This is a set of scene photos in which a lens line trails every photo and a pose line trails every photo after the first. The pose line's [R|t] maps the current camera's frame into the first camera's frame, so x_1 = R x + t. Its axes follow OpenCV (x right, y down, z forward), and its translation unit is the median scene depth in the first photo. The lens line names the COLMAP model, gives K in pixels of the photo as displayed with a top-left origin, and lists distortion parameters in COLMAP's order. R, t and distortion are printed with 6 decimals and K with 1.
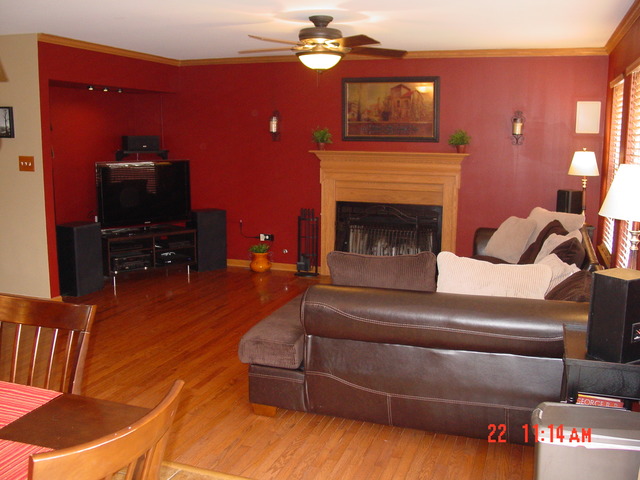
lens RADIAL K [[643.2, 0, 320.0], [0, 643.2, 240.0], [0, 0, 1]] dist [-0.179674, 0.207952]
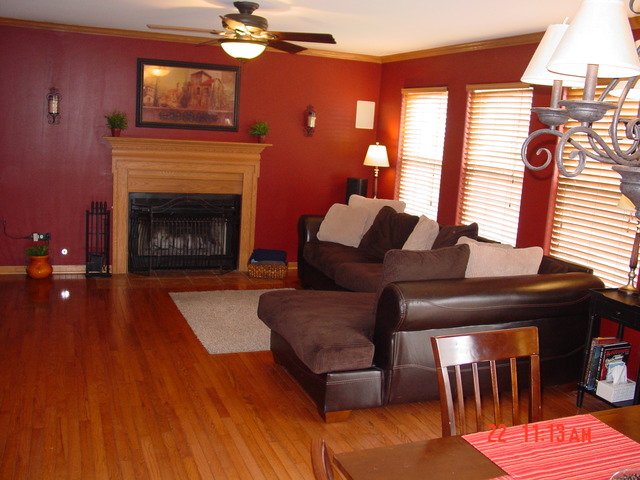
lens RADIAL K [[643.2, 0, 320.0], [0, 643.2, 240.0], [0, 0, 1]] dist [-0.179674, 0.207952]
pose [[0.753621, -0.071316, 0.653429, -0.388525], [0.046349, 0.997388, 0.055400, -0.032195], [-0.655673, -0.011465, 0.754958, 0.147561]]
